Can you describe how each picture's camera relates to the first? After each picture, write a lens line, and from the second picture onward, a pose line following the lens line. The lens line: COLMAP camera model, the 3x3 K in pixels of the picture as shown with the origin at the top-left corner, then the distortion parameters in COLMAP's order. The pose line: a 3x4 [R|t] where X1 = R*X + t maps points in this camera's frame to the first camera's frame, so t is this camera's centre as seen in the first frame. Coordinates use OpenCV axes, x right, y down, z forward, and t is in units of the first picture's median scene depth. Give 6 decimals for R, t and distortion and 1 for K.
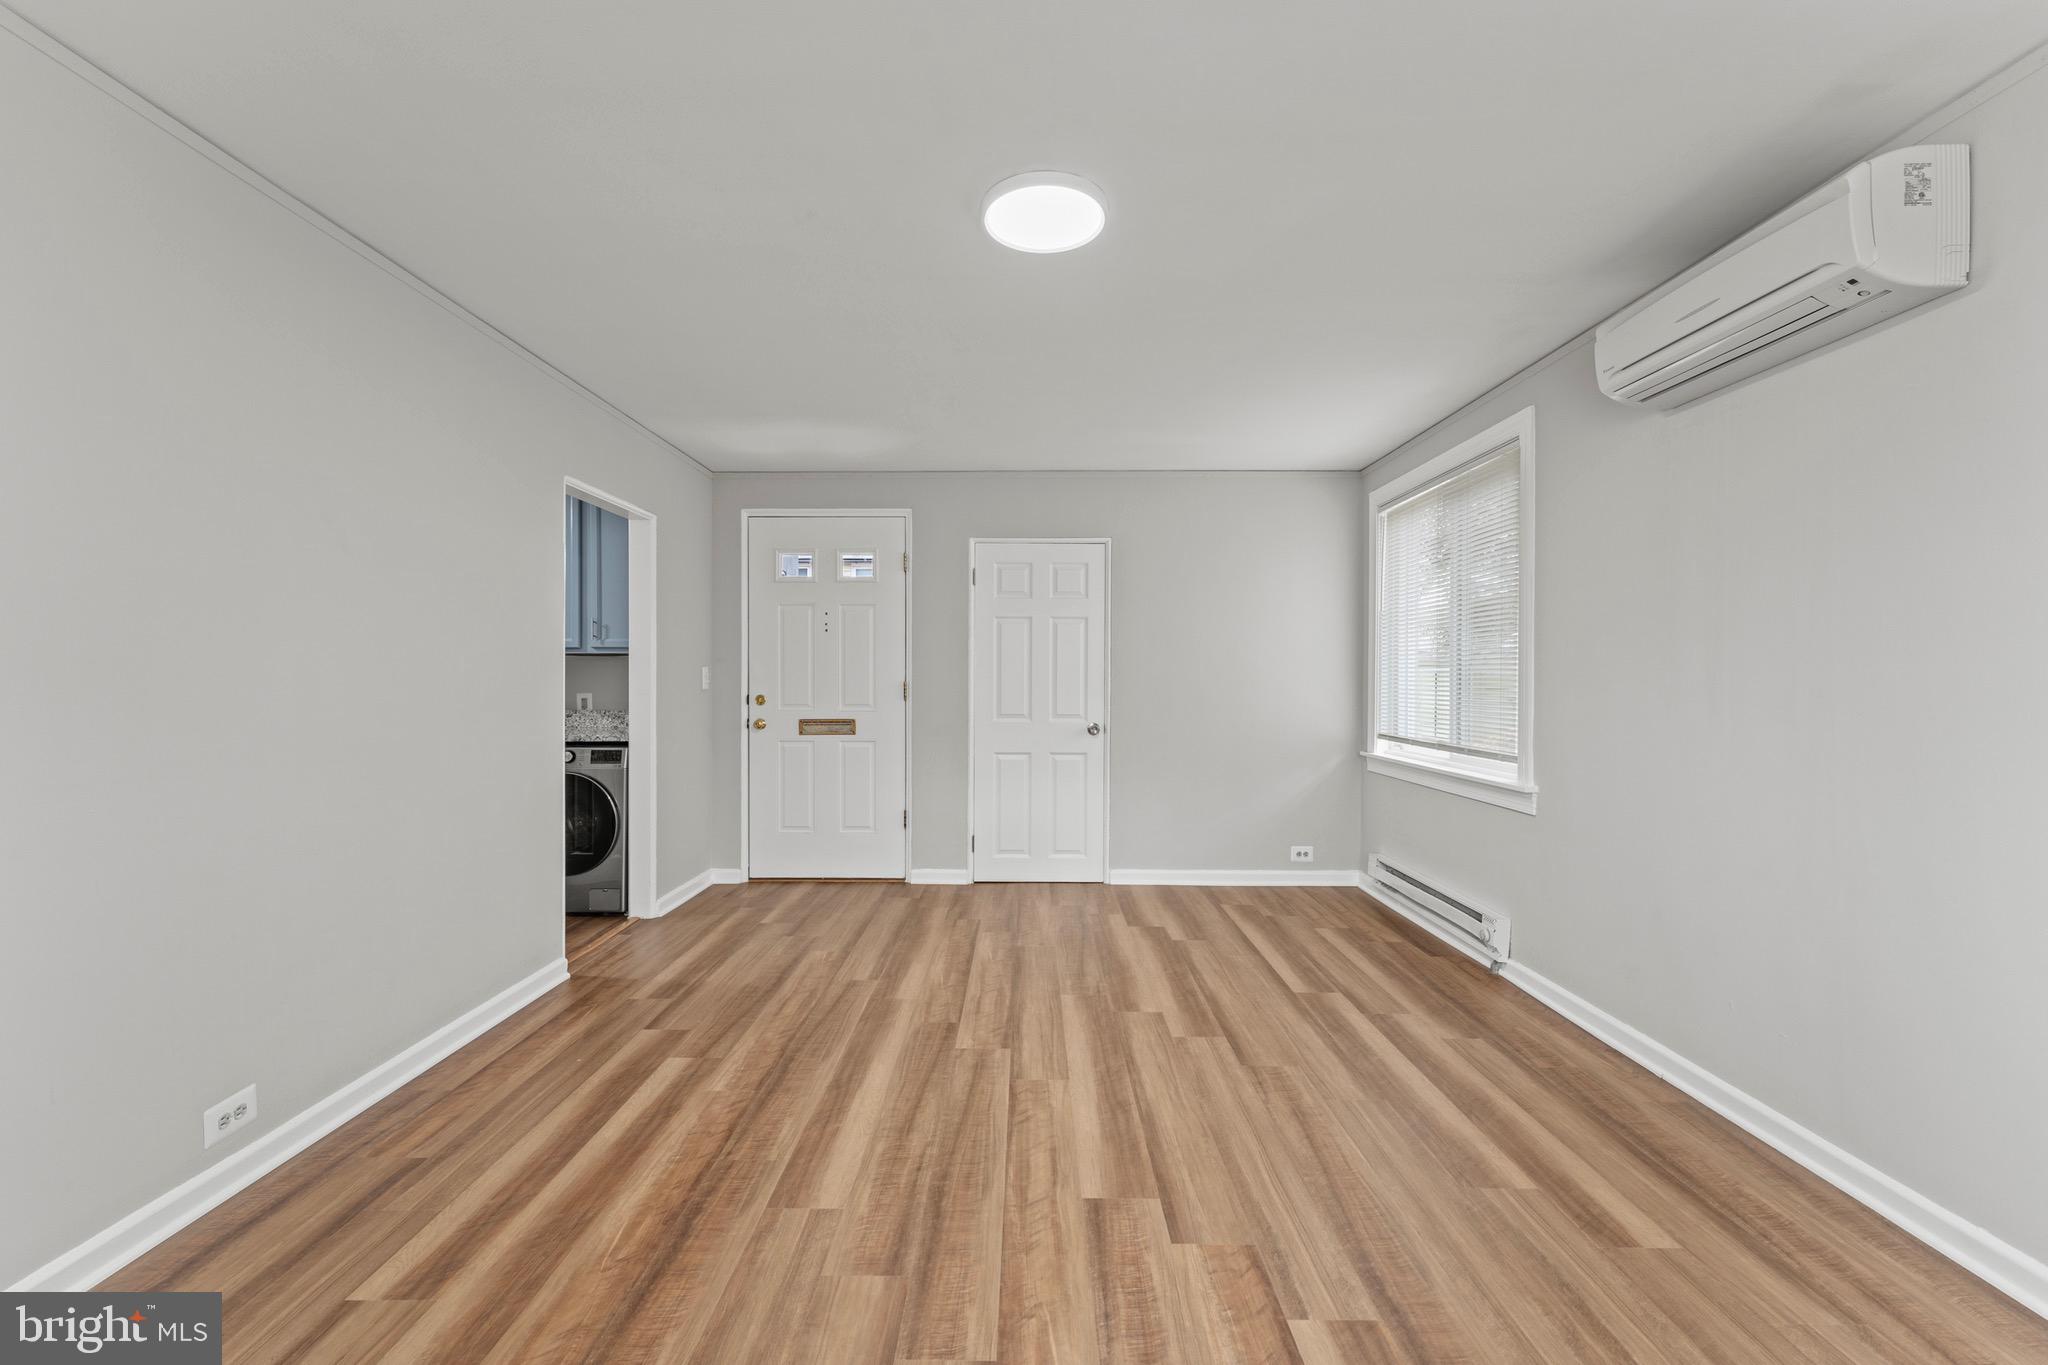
lens RADIAL K [[825.4, 0, 1024.0], [0, 825.4, 682.5], [0, 0, 1]] dist [0.000969, 0.000005]
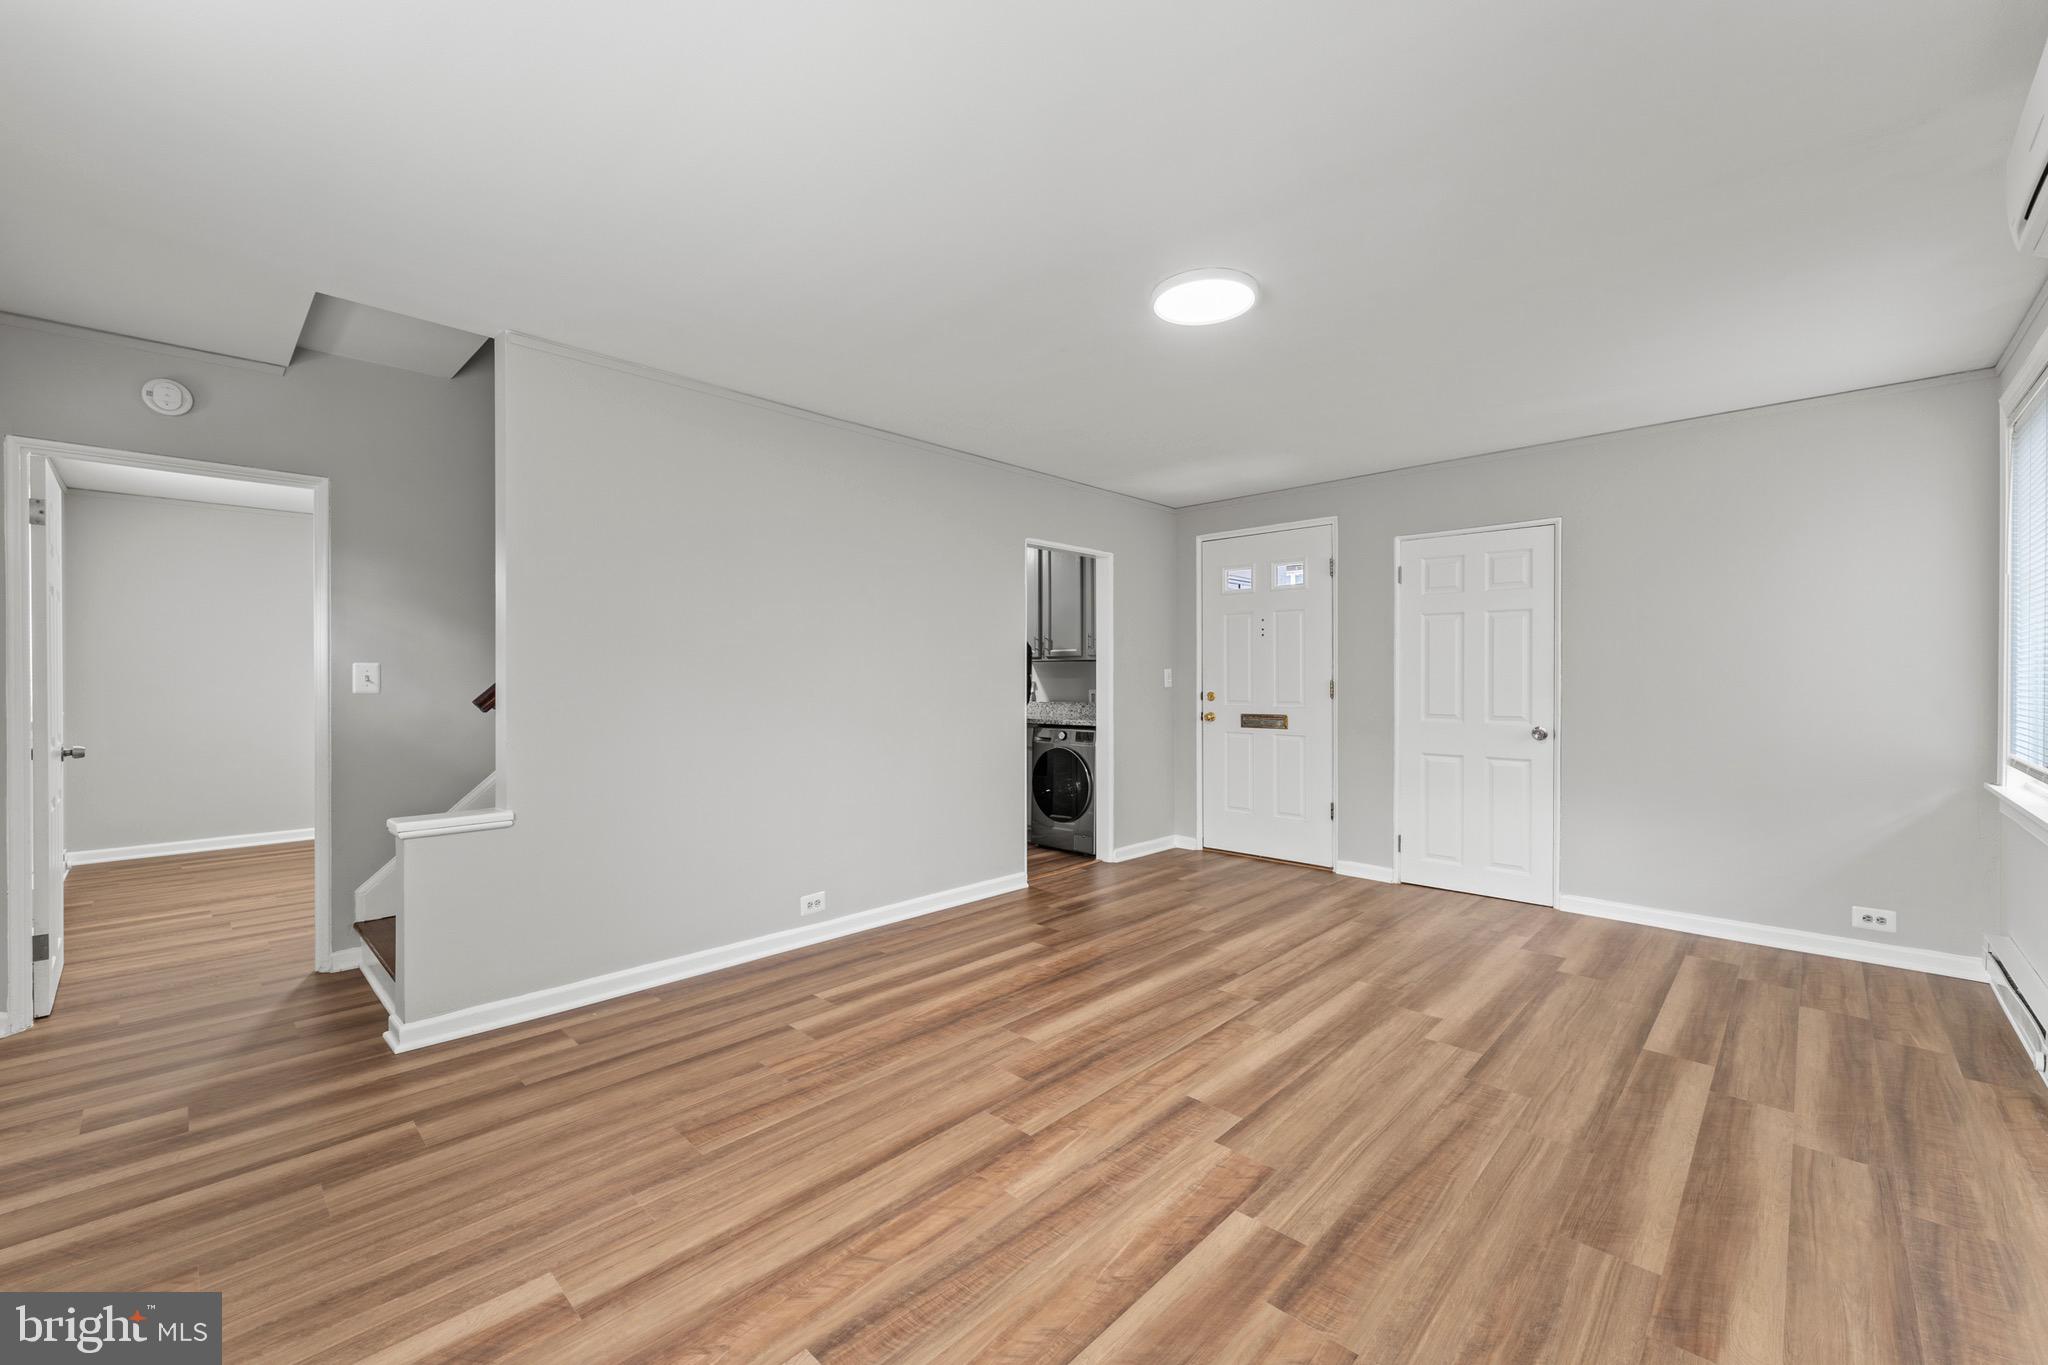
lens RADIAL K [[806.3, 0, 1024.0], [0, 806.3, 682.5], [0, 0, 1]] dist [0.001696, -0.000016]
pose [[0.733208, 0.000630, -0.680005, 0.408649], [0.000038, 1.000000, 0.000967, 0.000247], [0.680005, -0.000735, 0.733207, -0.033240]]
